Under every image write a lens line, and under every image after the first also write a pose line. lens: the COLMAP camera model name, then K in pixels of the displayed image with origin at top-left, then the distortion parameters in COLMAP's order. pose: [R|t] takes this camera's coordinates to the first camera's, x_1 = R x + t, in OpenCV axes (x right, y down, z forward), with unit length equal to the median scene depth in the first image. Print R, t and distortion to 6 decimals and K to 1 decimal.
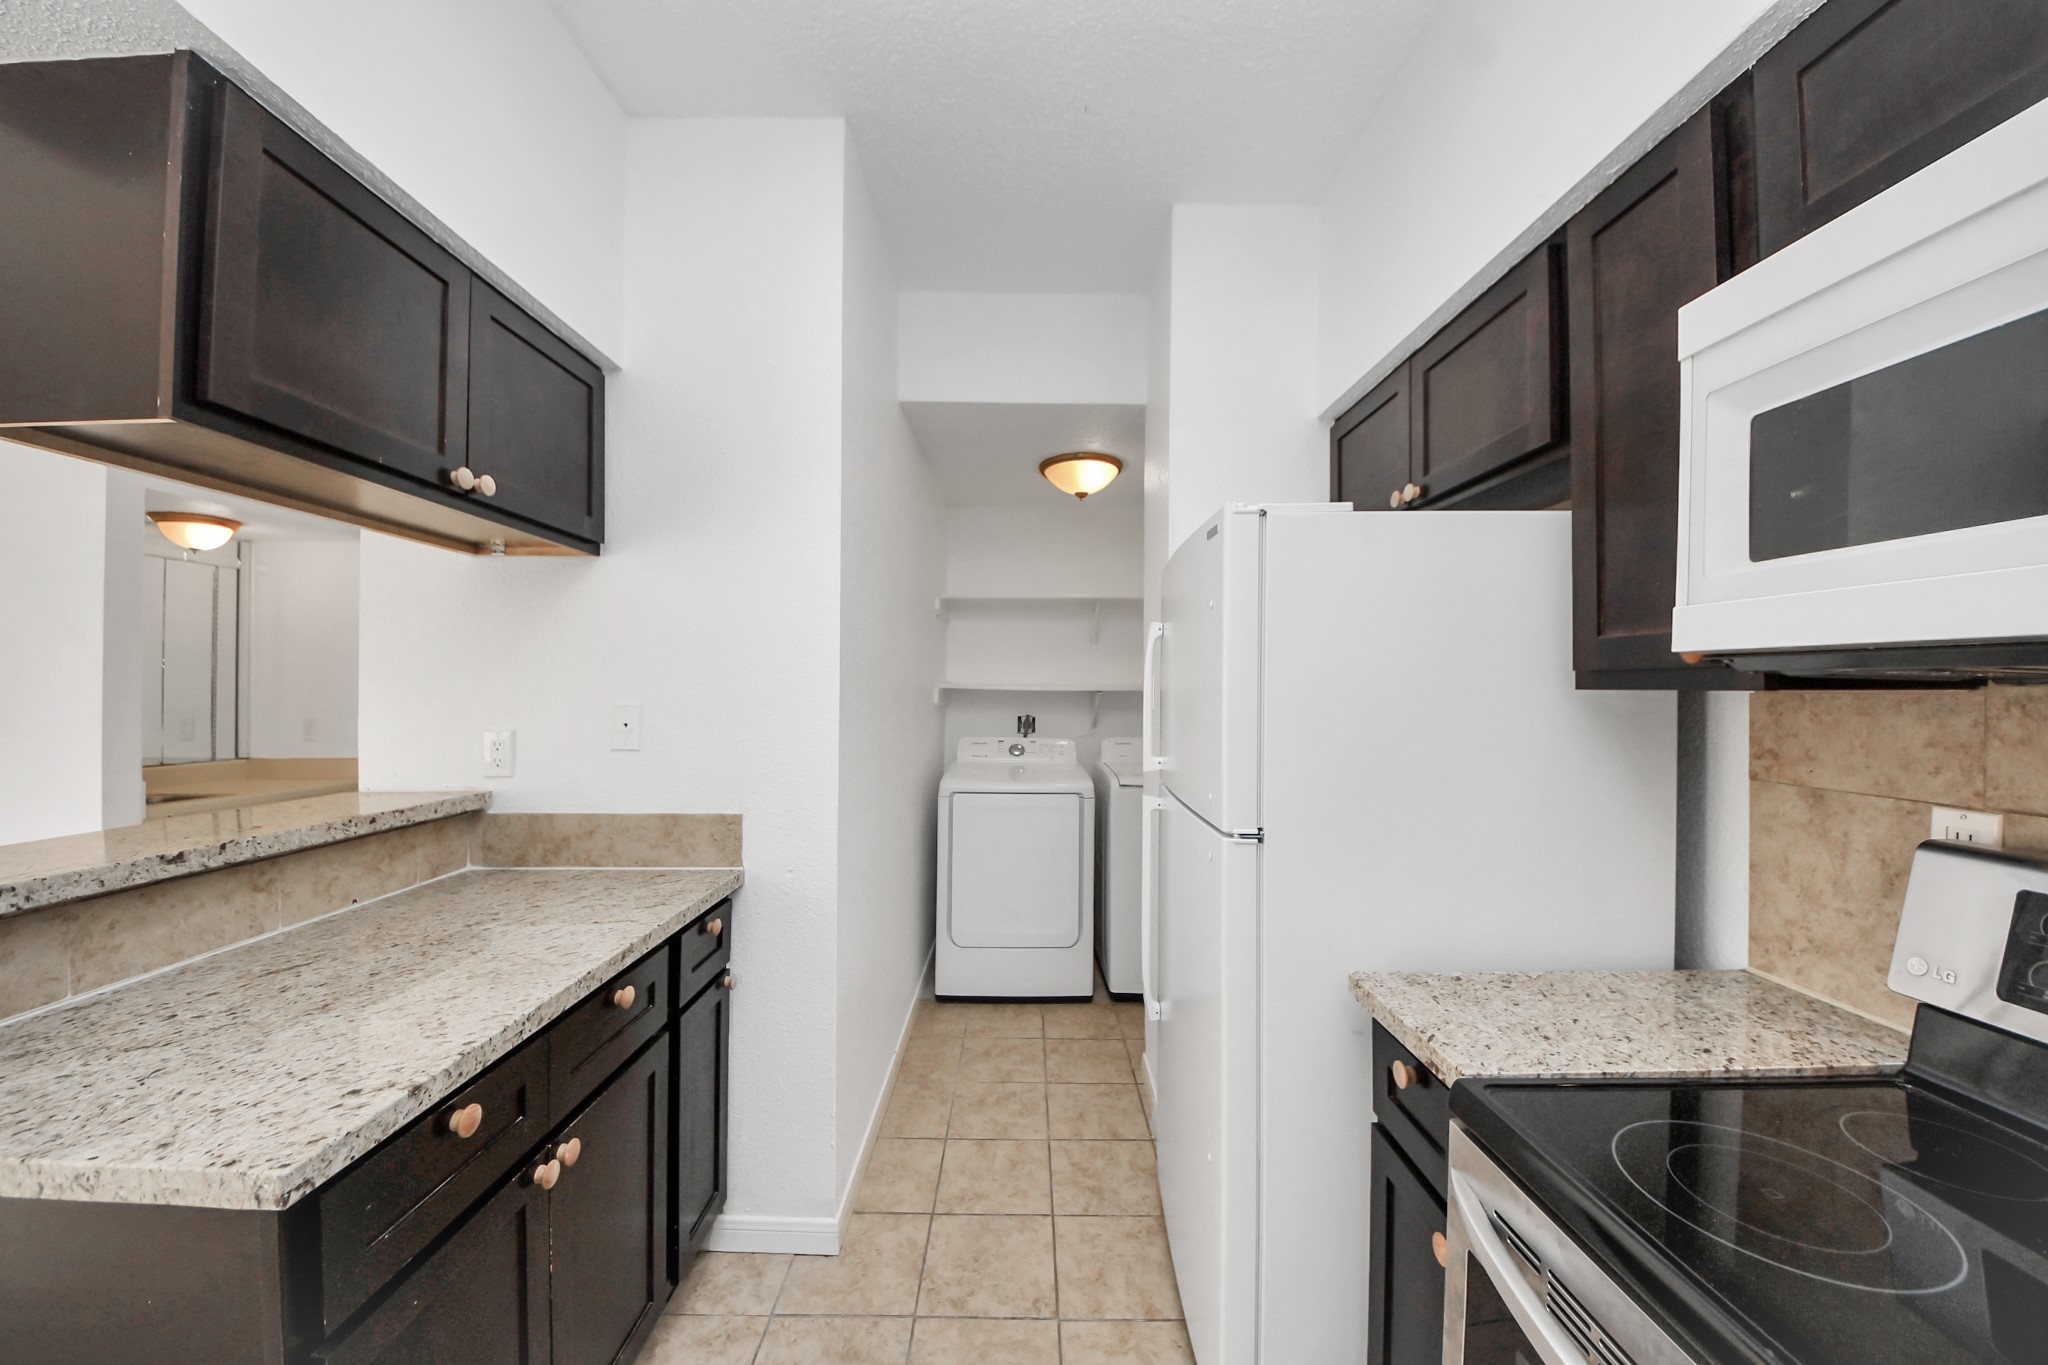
lens RADIAL K [[729.9, 0, 1029.2], [0, 729.9, 680.9], [0, 0, 1]] dist [0.006102, -0.010097]
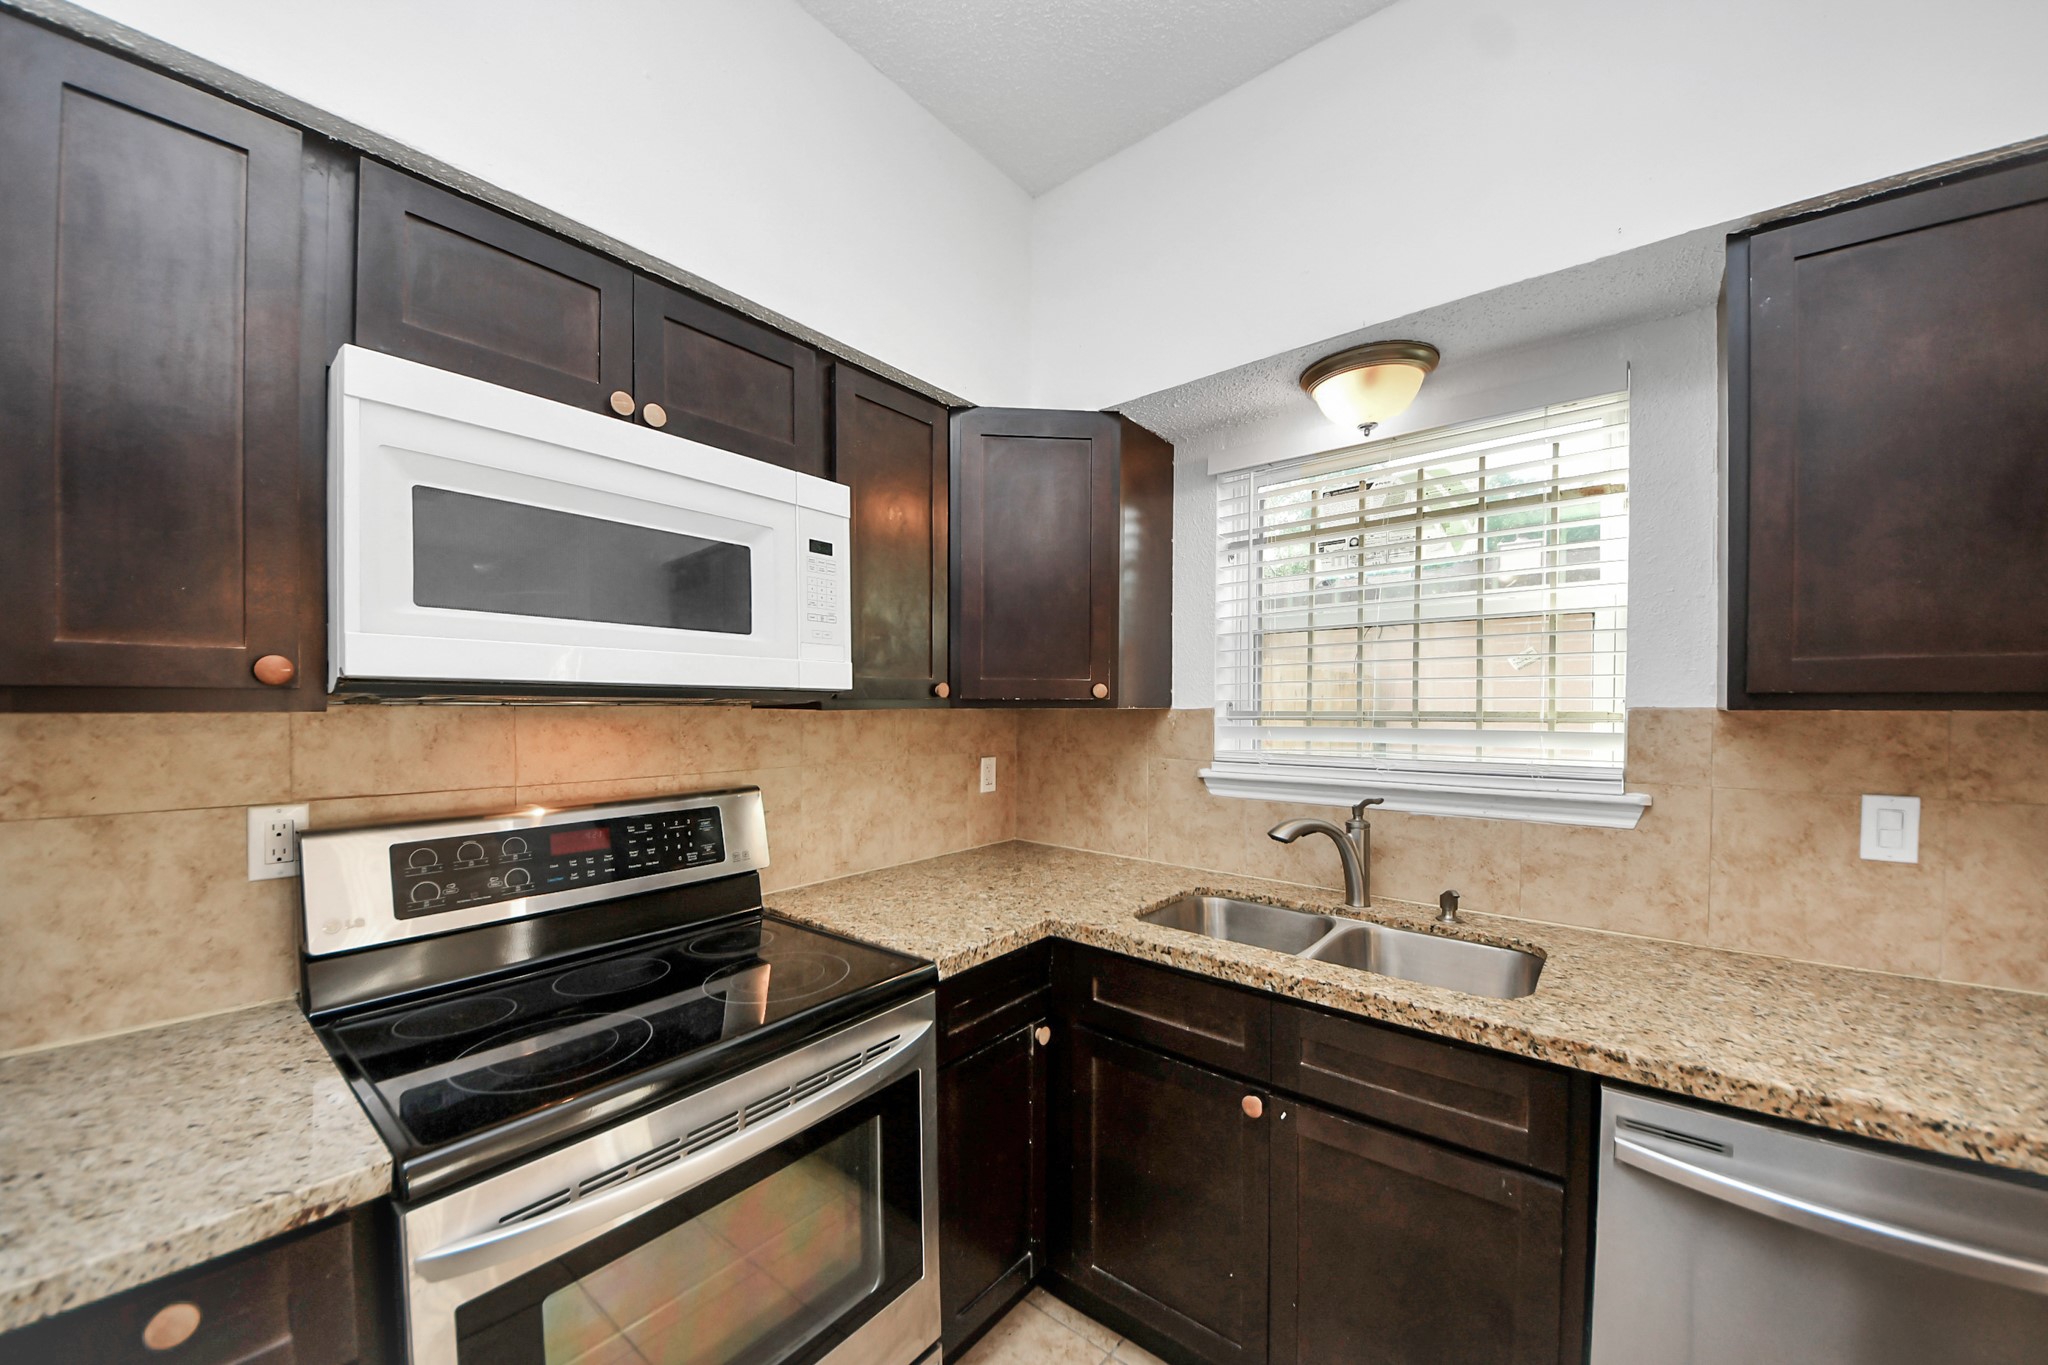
lens RADIAL K [[734.6, 0, 1008.1], [0, 734.6, 715.6], [0, 0, 1]] dist [0.010722, -0.014085]
pose [[-0.759247, -0.015037, 0.650629, -0.347776], [-0.009354, 0.999882, 0.012193, -0.002626], [-0.650735, 0.003171, -0.759298, 0.810345]]
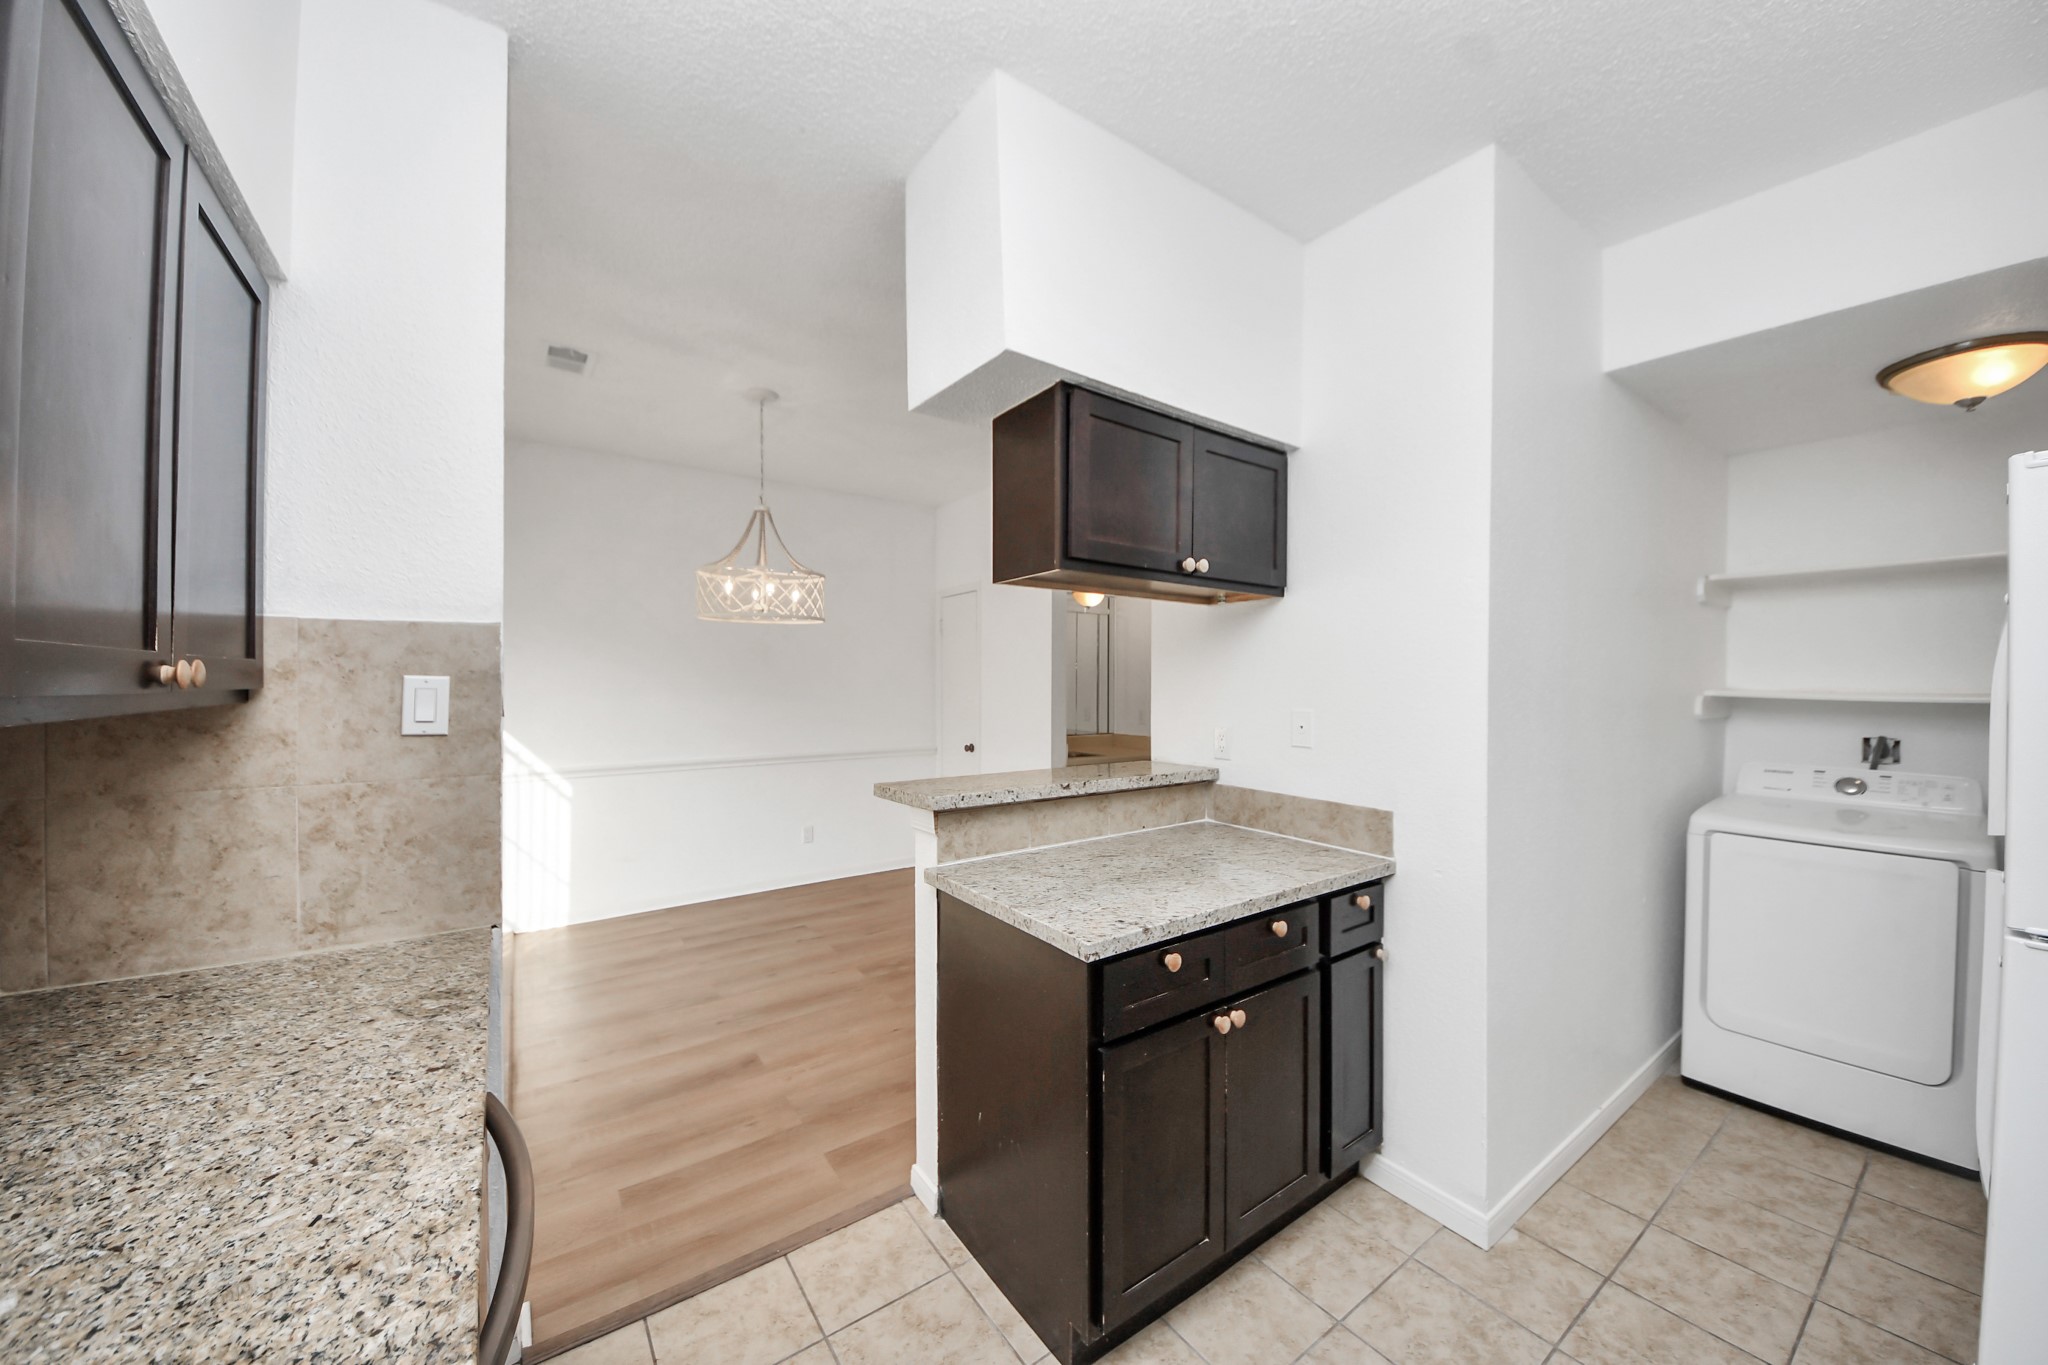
lens RADIAL K [[720.1, 0, 1020.6], [0, 720.1, 675.7], [0, 0, 1]] dist [0.026403, -0.018391]
pose [[0.567291, -0.005769, -0.823497, 0.285987], [0.005383, 0.999980, -0.003297, -0.039287], [0.823500, -0.002563, 0.567311, -0.167881]]
